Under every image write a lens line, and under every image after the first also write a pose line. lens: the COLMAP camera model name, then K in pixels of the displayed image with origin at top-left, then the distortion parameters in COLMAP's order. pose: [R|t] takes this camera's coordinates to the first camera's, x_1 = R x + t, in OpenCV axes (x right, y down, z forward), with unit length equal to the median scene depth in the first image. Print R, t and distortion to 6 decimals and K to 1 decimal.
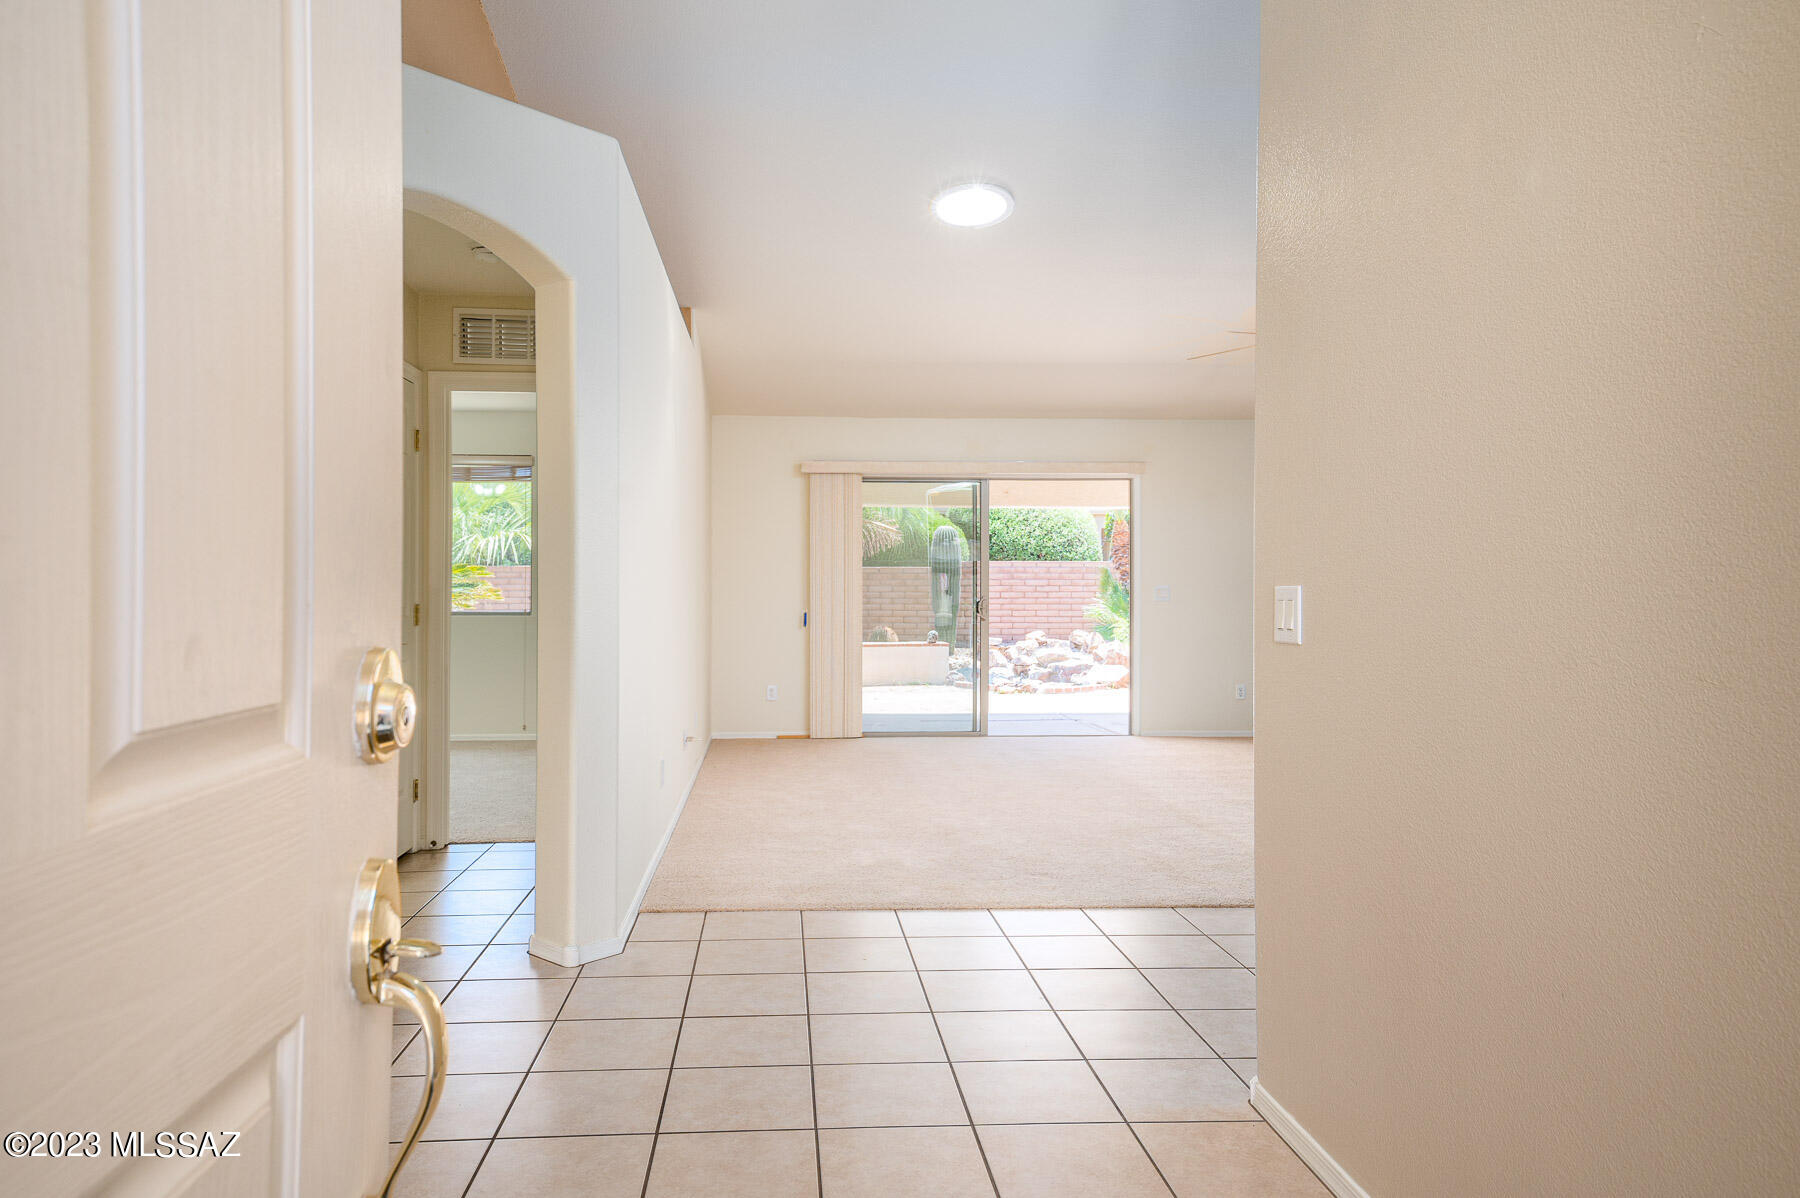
lens RADIAL K [[1164.2, 0, 900.0], [0, 1164.2, 599.0], [0, 0, 1]] dist [-0.001600, -0.000049]
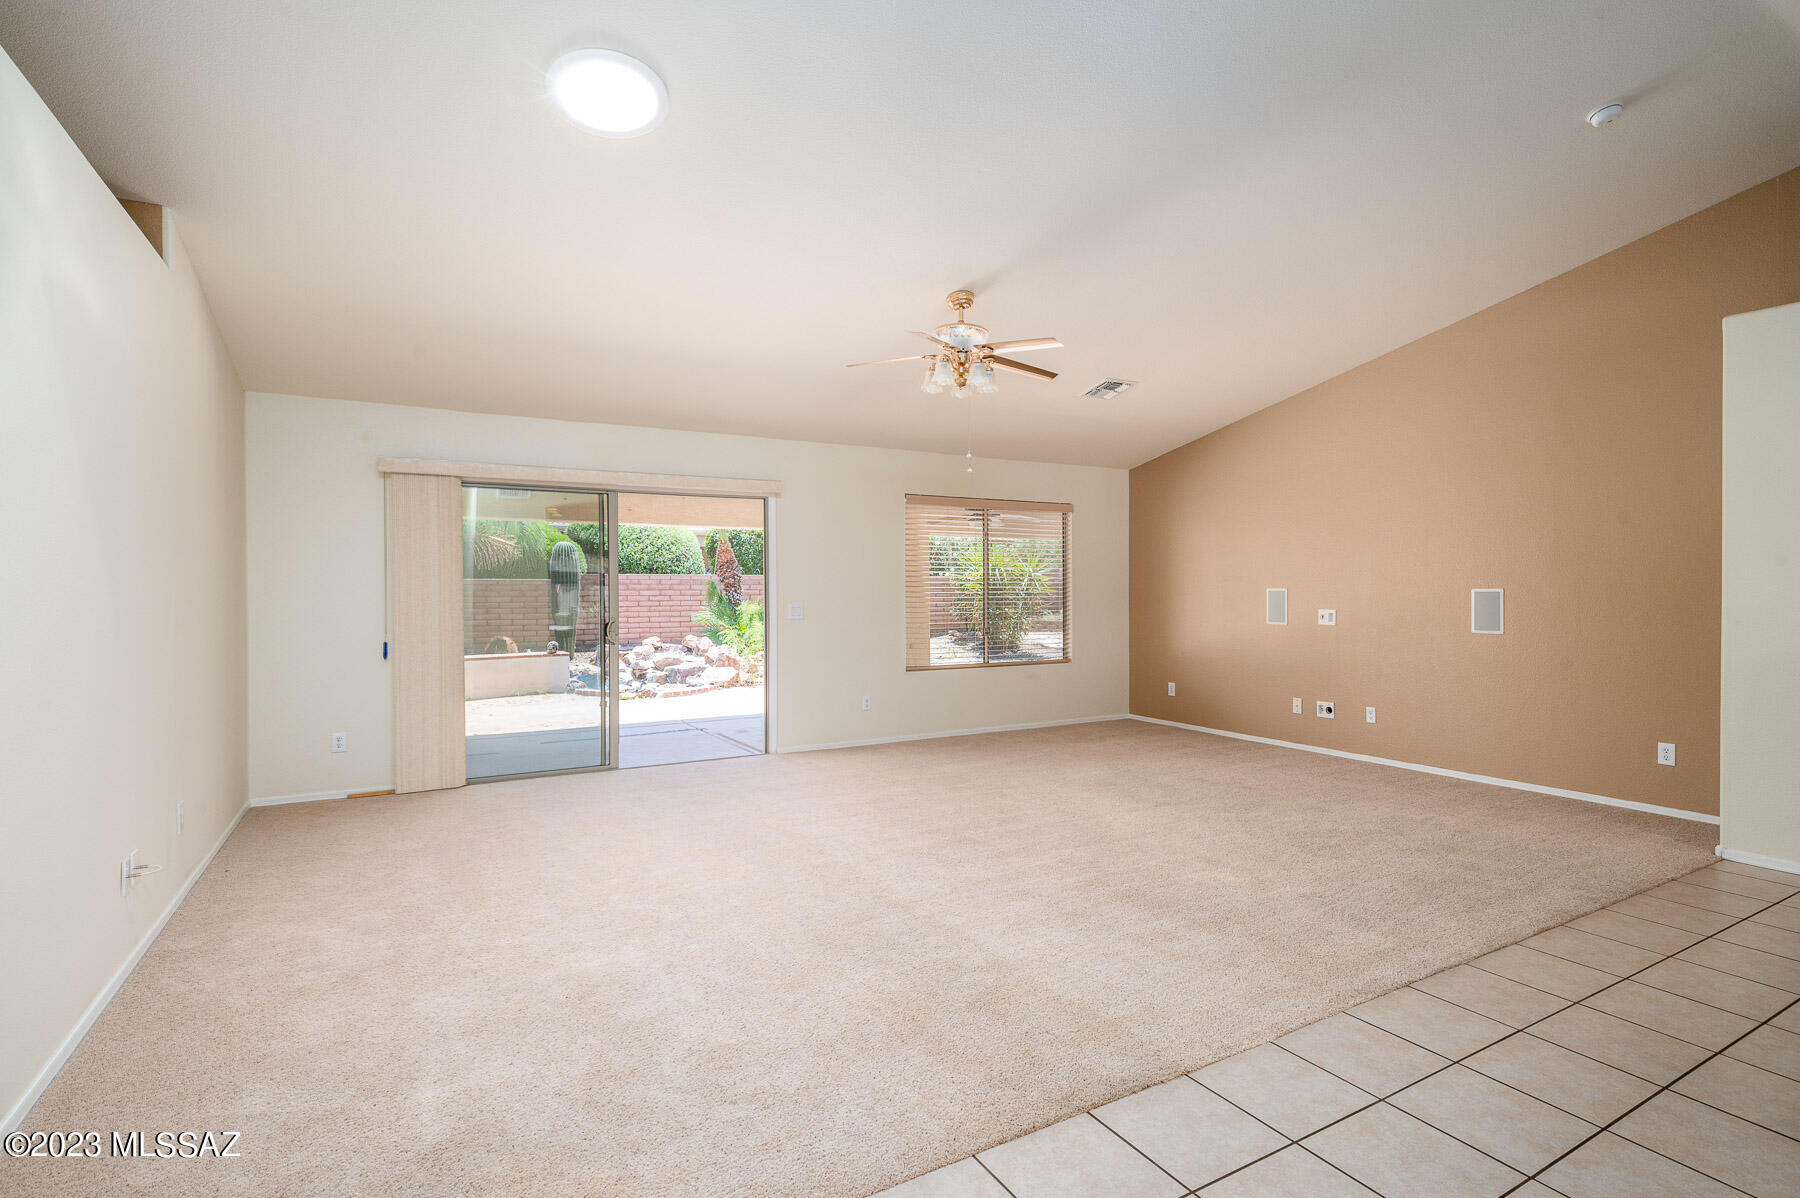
lens RADIAL K [[856.3, 0, 897.2], [0, 856.3, 604.6], [0, 0, 1]] dist [-0.001087, 0.000143]
pose [[0.916445, -0.009305, 0.400052, 0.003989], [0.006796, 0.999947, 0.007690, -0.008835], [-0.400103, -0.004329, 0.916460, 0.156498]]
